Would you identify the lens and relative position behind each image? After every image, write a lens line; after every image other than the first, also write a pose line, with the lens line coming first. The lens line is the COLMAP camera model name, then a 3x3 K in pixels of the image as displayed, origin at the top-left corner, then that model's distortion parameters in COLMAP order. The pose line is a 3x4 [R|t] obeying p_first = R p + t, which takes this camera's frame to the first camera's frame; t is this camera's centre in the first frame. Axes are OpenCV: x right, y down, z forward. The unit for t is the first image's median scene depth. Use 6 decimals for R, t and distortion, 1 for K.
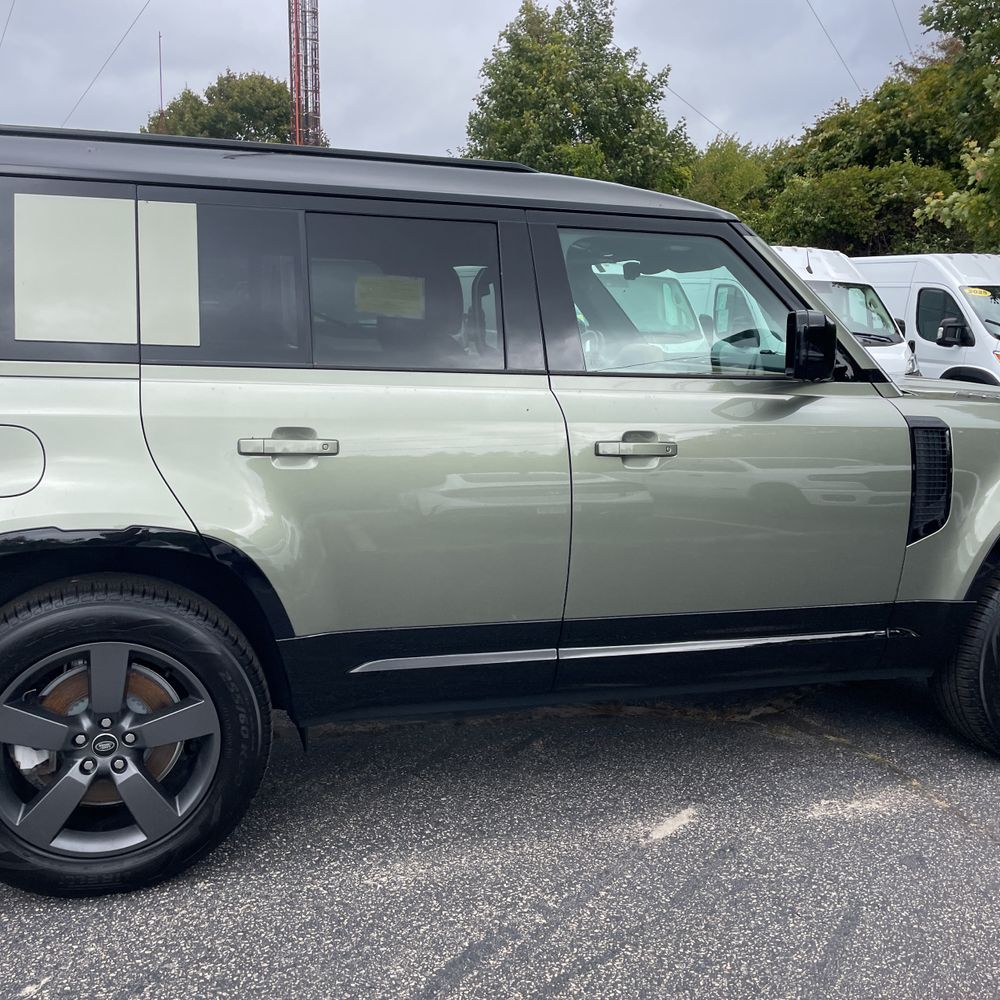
lens RADIAL K [[994.6, 0, 486.7], [0, 994.6, 497.7], [0, 0, 1]] dist [0.095674, -0.139958]
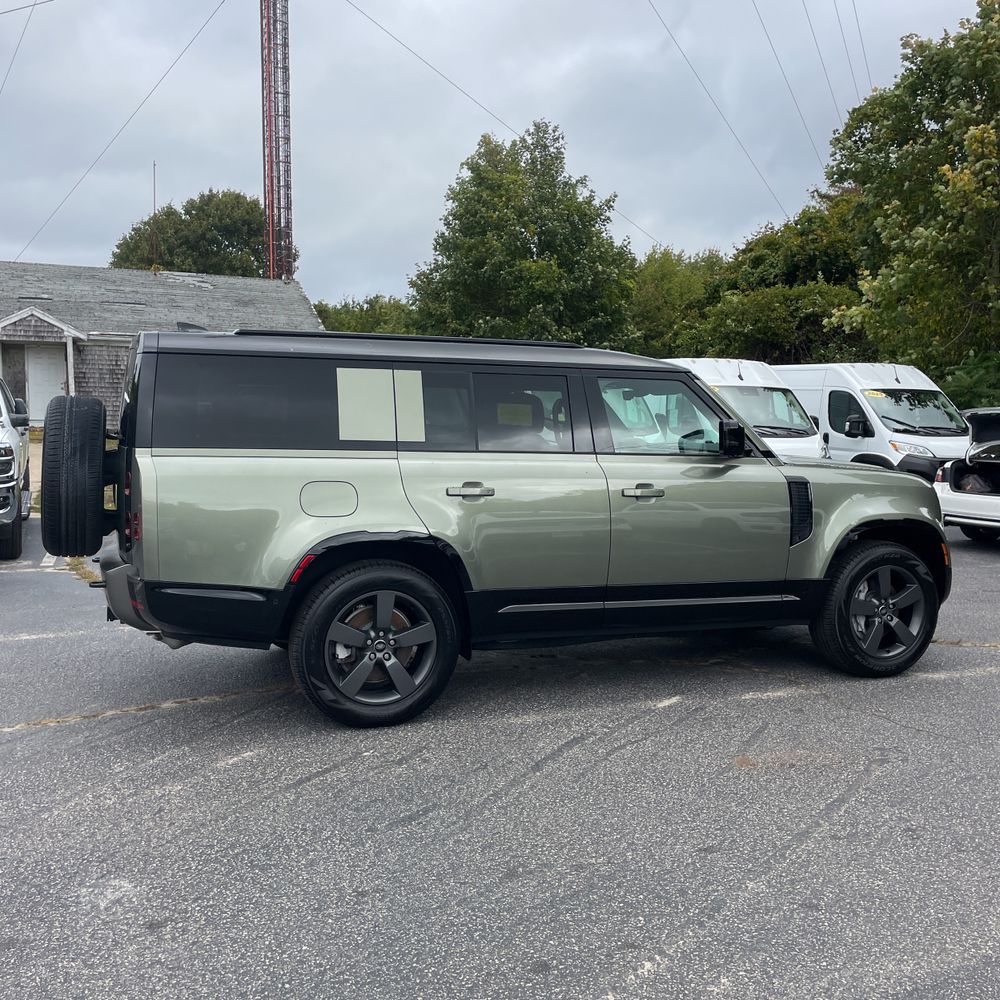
lens RADIAL K [[986.6, 0, 504.2], [0, 986.6, 494.0], [0, 0, 1]] dist [0.105011, -0.161675]
pose [[0.997868, -0.013986, 0.063753, -0.190015], [0.020050, 0.995229, -0.095486, 0.103803], [-0.062113, 0.096561, 0.993387, -0.689788]]
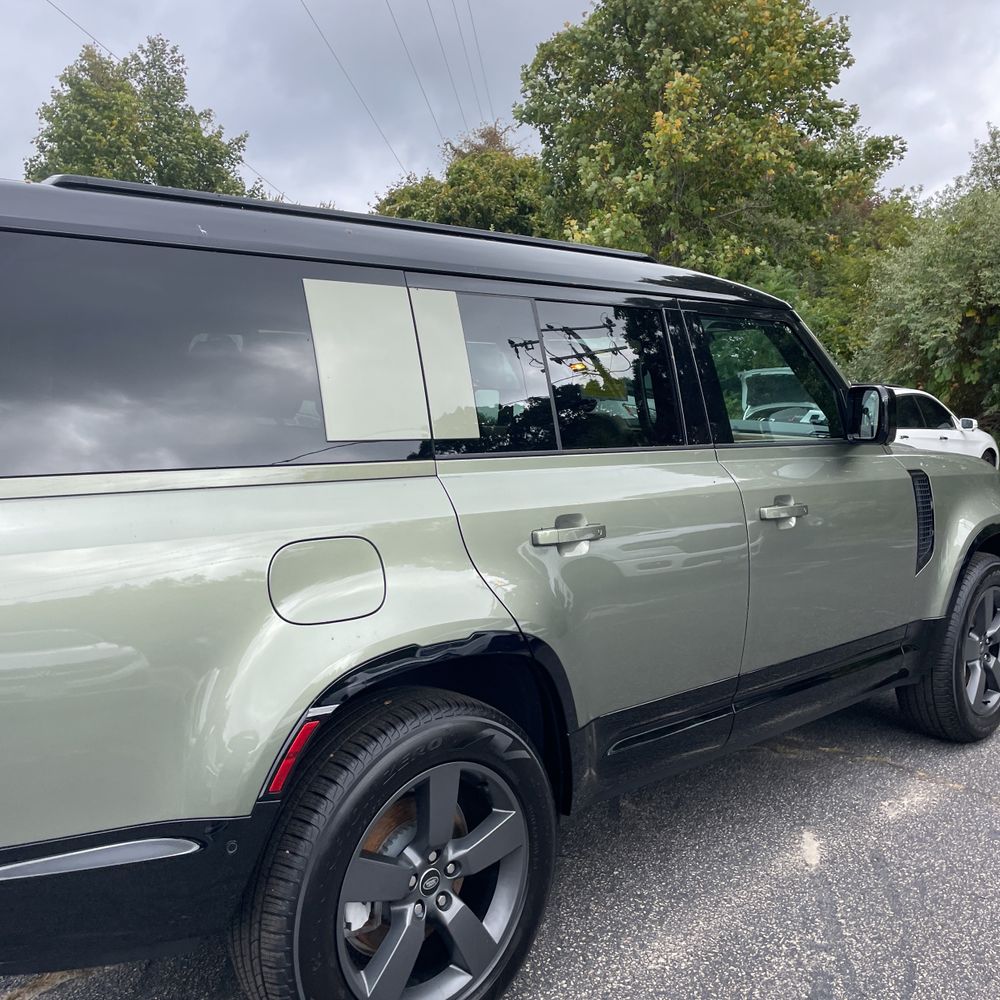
lens RADIAL K [[999.4, 0, 483.9], [0, 999.4, 488.8], [0, 0, 1]] dist [0.064668, -0.077910]
pose [[0.906642, -0.061565, 0.417386, -0.508220], [0.086569, 0.995393, -0.041223, -0.046858], [-0.412925, 0.073508, 0.907794, 0.100266]]
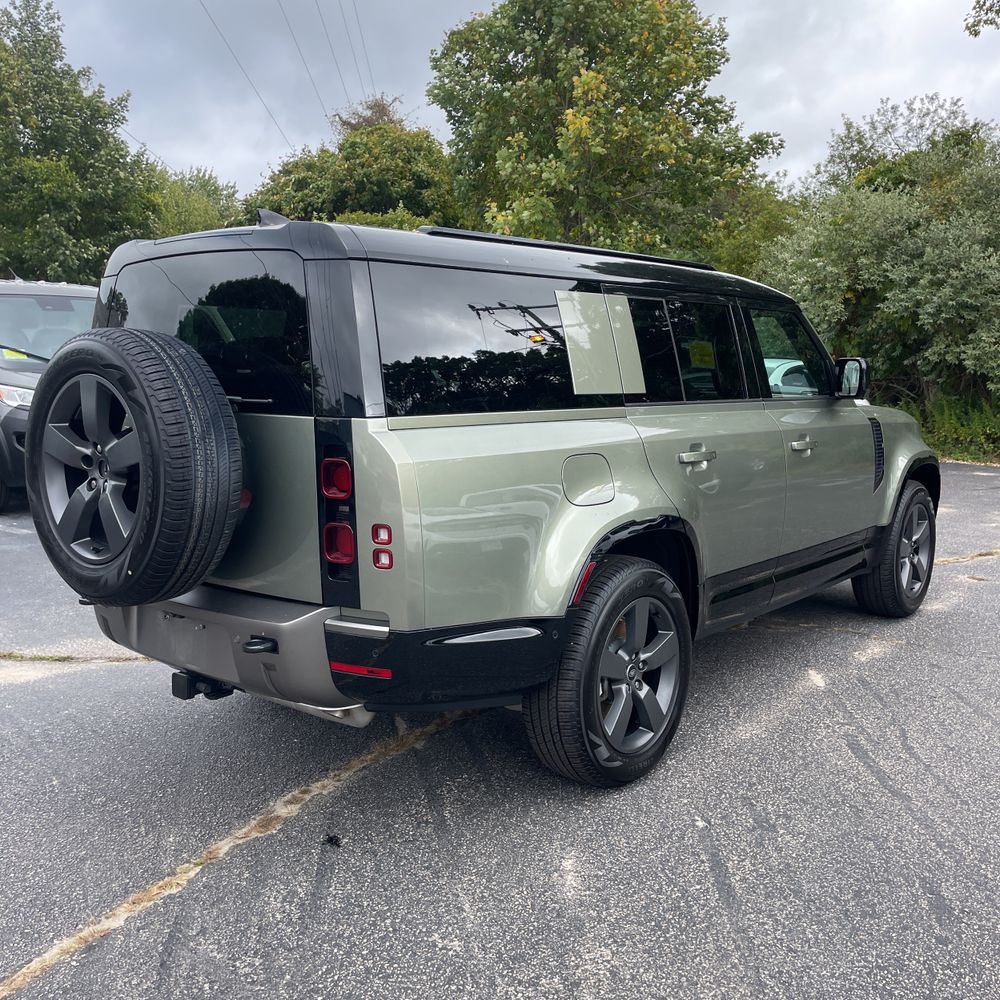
lens RADIAL K [[999.5, 0, 502.4], [0, 999.5, 477.8], [0, 0, 1]] dist [0.084600, -0.100327]
pose [[0.836285, -0.083857, 0.541845, -0.945854], [0.106193, 0.994295, -0.010019, -0.026030], [-0.537914, 0.065919, 0.840419, -0.088175]]
